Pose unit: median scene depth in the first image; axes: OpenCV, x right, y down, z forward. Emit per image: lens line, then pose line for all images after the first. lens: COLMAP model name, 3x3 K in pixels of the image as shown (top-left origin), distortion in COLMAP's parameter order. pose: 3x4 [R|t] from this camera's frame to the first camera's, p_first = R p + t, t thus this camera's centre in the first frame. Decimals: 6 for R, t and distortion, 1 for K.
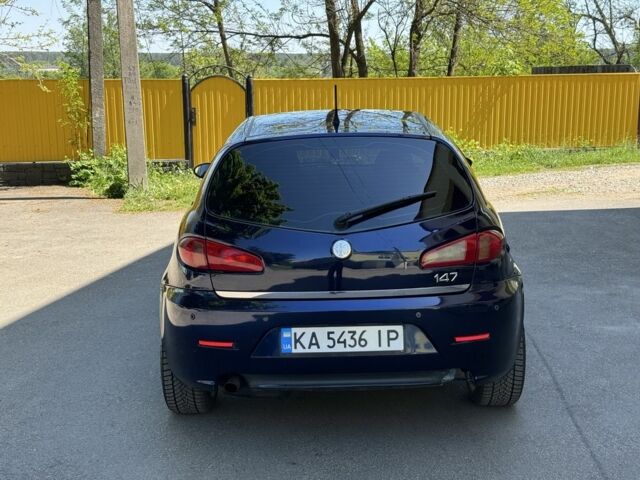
lens RADIAL K [[891.2, 0, 325.2], [0, 891.2, 240.3], [0, 0, 1]] dist [0.184715, -0.367606]
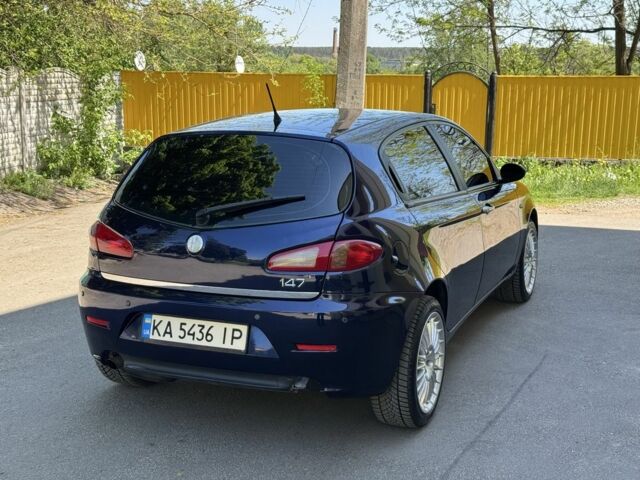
lens RADIAL K [[891.2, 0, 325.2], [0, 891.2, 240.3], [0, 0, 1]] dist [0.184715, -0.367606]
pose [[0.918504, 0.092519, -0.384435, 0.542070], [-0.090449, 0.995624, 0.023503, -0.031093], [0.384927, 0.013184, 0.922853, 0.110577]]
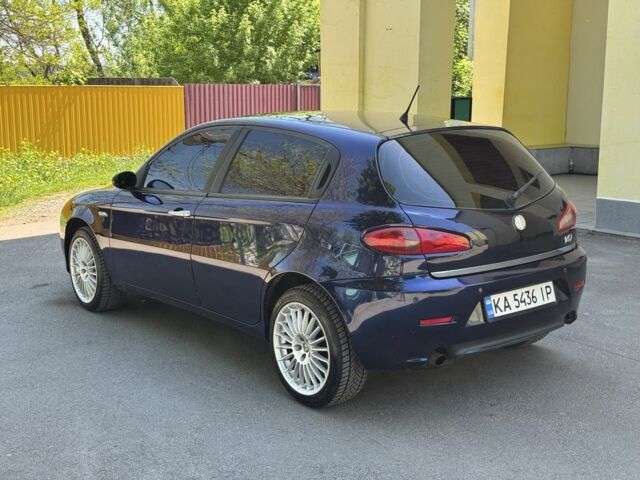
lens RADIAL K [[891.2, 0, 325.2], [0, 891.2, 240.3], [0, 0, 1]] dist [0.184715, -0.367606]
pose [[0.778205, -0.102255, 0.619629, -0.905279], [0.112179, 0.993421, 0.023053, -0.022342], [-0.617910, 0.051569, 0.784556, 0.228300]]
